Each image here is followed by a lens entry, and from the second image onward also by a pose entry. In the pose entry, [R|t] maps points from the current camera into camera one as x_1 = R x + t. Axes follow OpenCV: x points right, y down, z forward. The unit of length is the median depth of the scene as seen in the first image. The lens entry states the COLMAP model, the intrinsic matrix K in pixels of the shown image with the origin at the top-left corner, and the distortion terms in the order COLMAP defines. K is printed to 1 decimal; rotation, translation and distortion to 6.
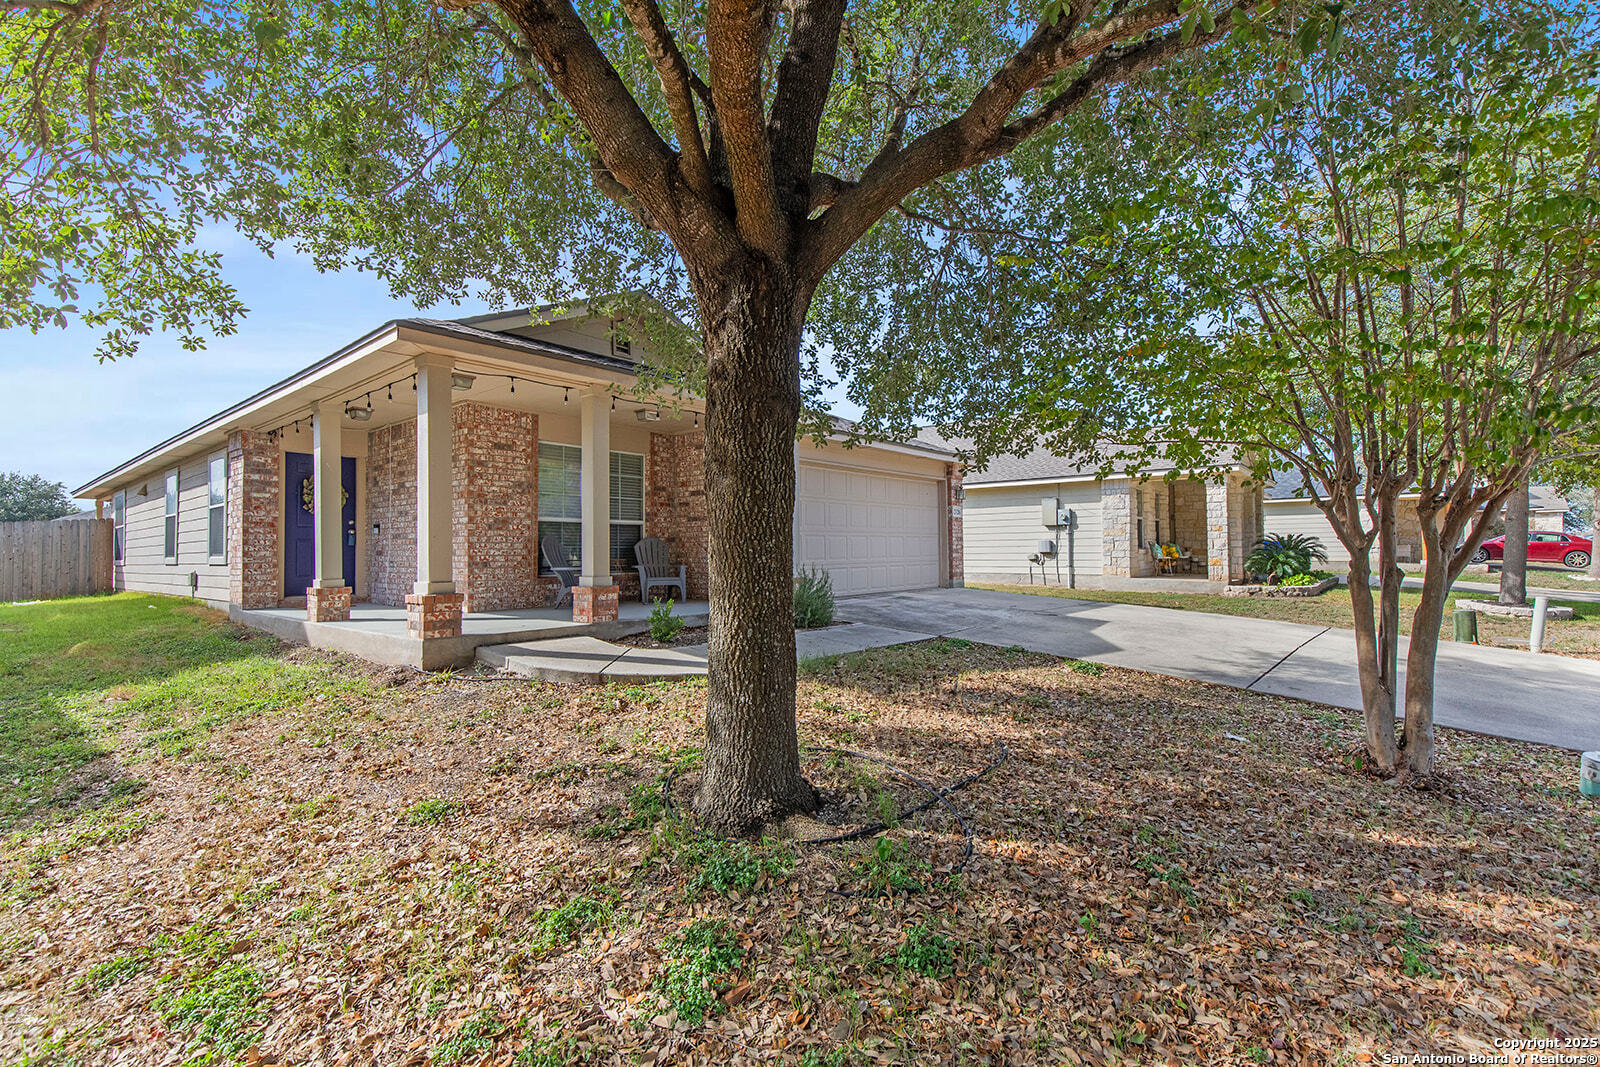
lens RADIAL K [[721.0, 0, 807.7], [0, 721.0, 537.1], [0, 0, 1]] dist [0.004573, 0.000073]
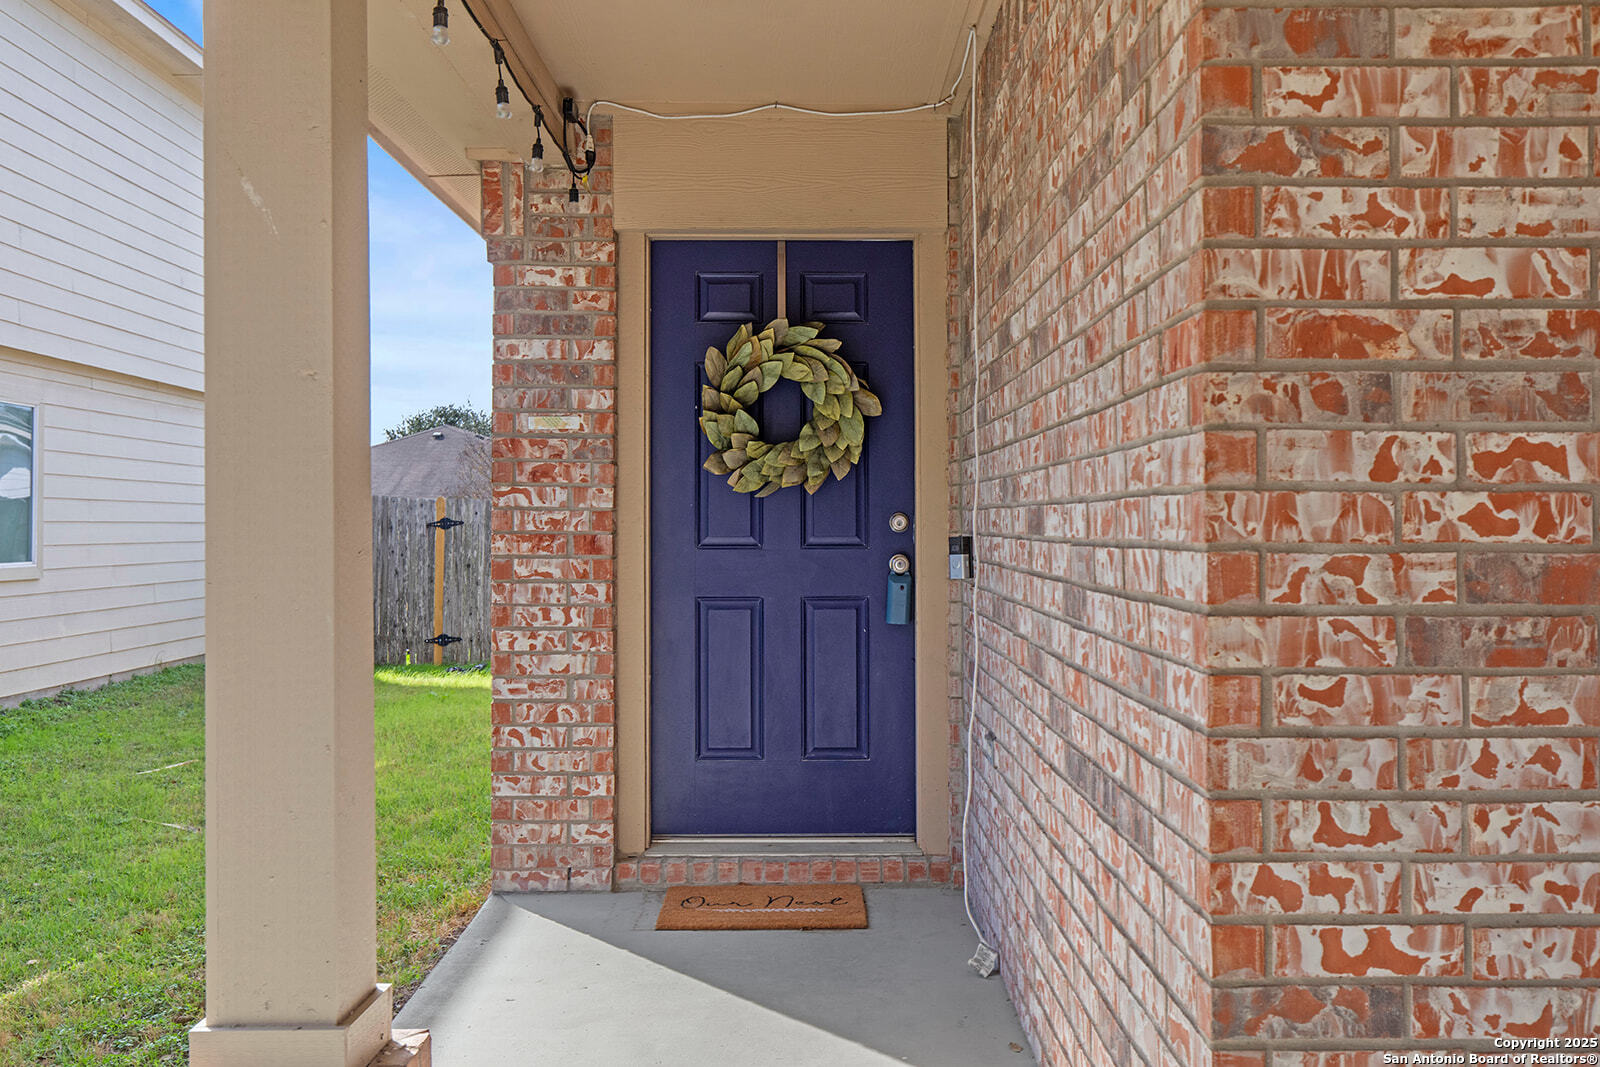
lens RADIAL K [[1554.2, 0, 801.0], [0, 1554.2, 490.8], [0, 0, 1]] dist [0.004624, 0.003235]
pose [[0.640640, -0.008896, -0.767790, -0.302814], [0.011955, 0.999927, -0.001611, -0.033458], [0.767749, -0.008147, 0.640699, 0.732300]]
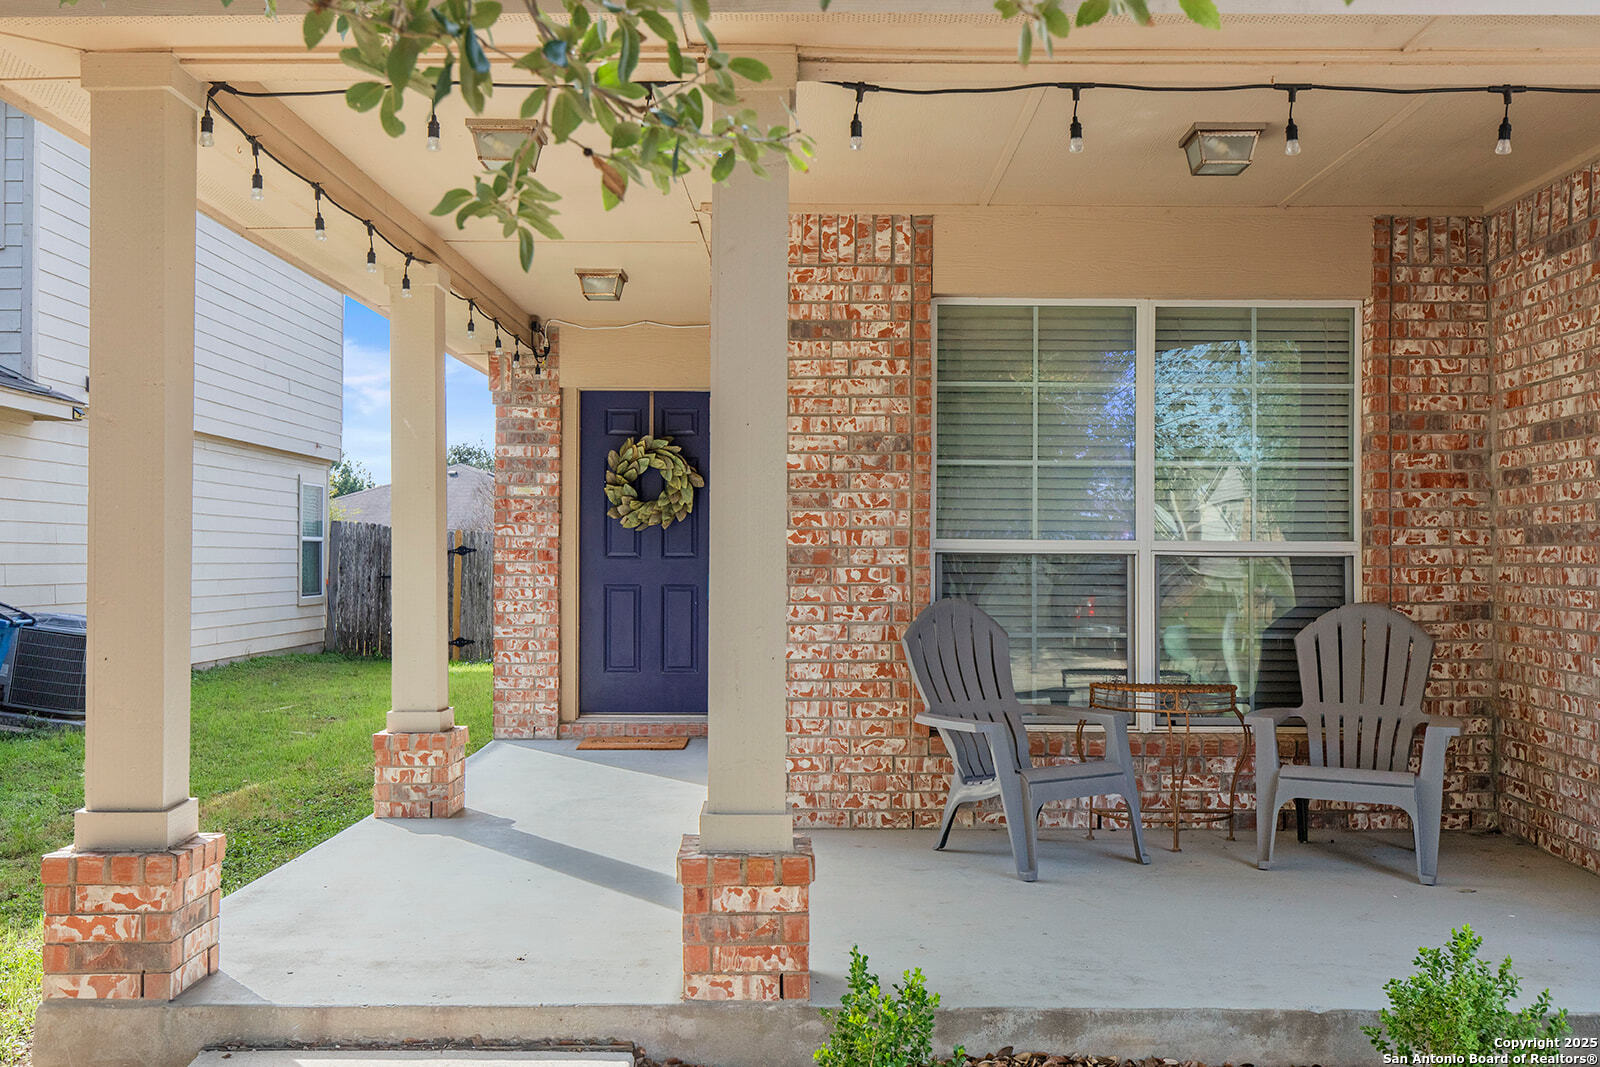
lens RADIAL K [[1536.3, 0, 800.0], [0, 1536.3, 533.5], [0, 0, 1]] dist [0.000612, -0.002019]
pose [[0.636720, -0.002081, -0.771093, 0.103547], [0.008252, 0.999957, 0.004115, -0.033625], [0.771051, -0.008983, 0.636710, 0.516843]]
